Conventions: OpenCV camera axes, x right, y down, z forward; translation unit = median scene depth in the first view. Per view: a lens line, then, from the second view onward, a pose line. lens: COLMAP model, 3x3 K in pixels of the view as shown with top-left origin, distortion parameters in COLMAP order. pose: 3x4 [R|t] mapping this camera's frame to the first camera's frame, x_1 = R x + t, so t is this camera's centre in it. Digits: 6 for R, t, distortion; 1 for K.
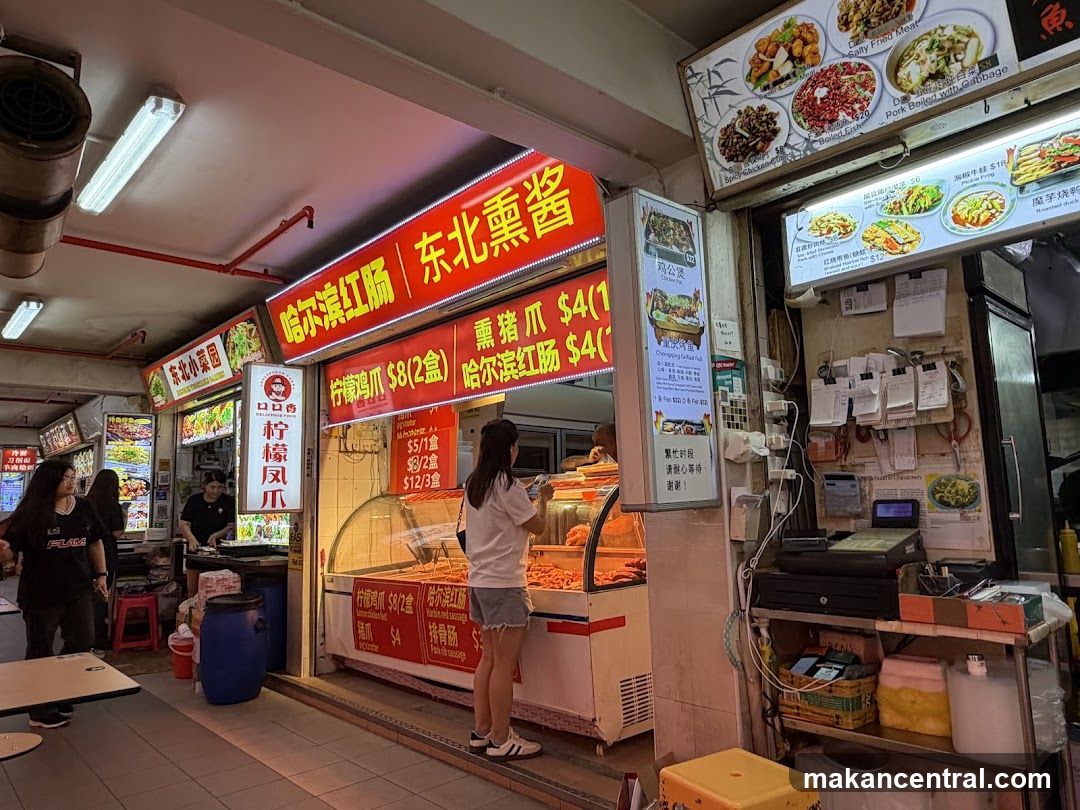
lens RADIAL K [[730.8, 0, 540.0], [0, 730.8, 405.0], [0, 0, 1]] dist [0.001685, 0.000872]
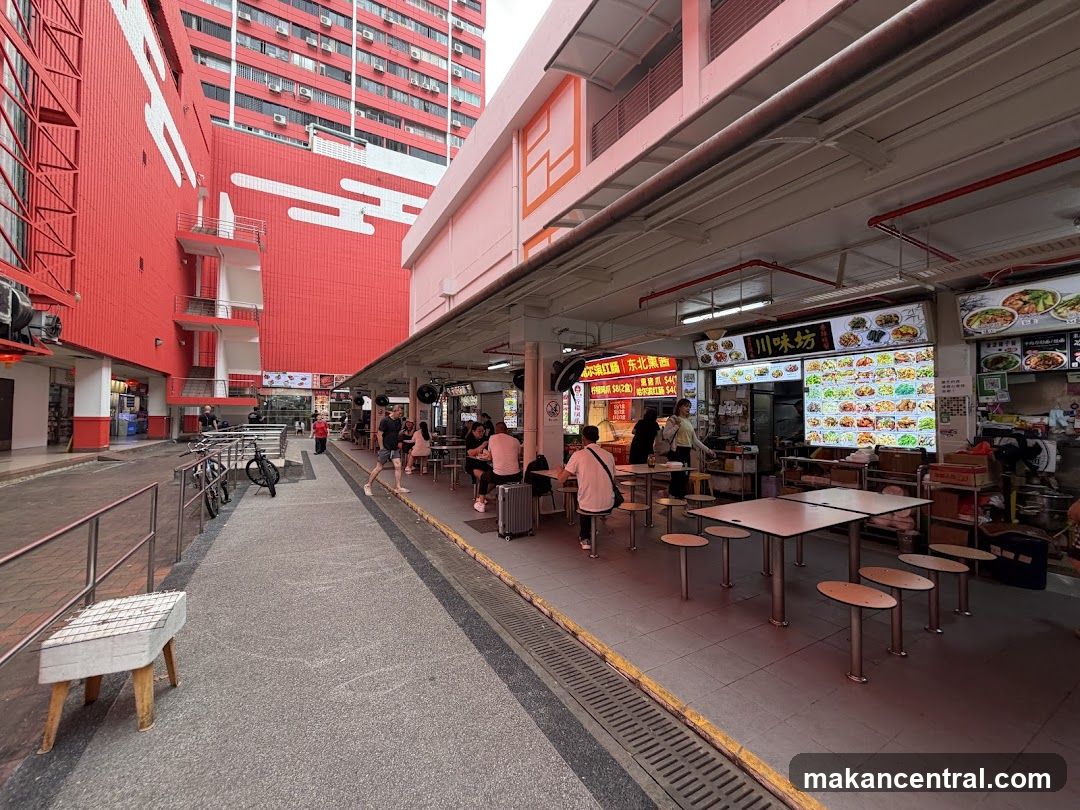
lens RADIAL K [[434.1, 0, 540.0], [0, 434.1, 405.0], [0, 0, 1]] dist [0.003014, 0.000092]
pose [[0.976581, 0.027818, -0.213346, -0.134119], [-0.004187, 0.993876, 0.110422, -0.259081], [0.215111, -0.106943, 0.970717, -1.544265]]
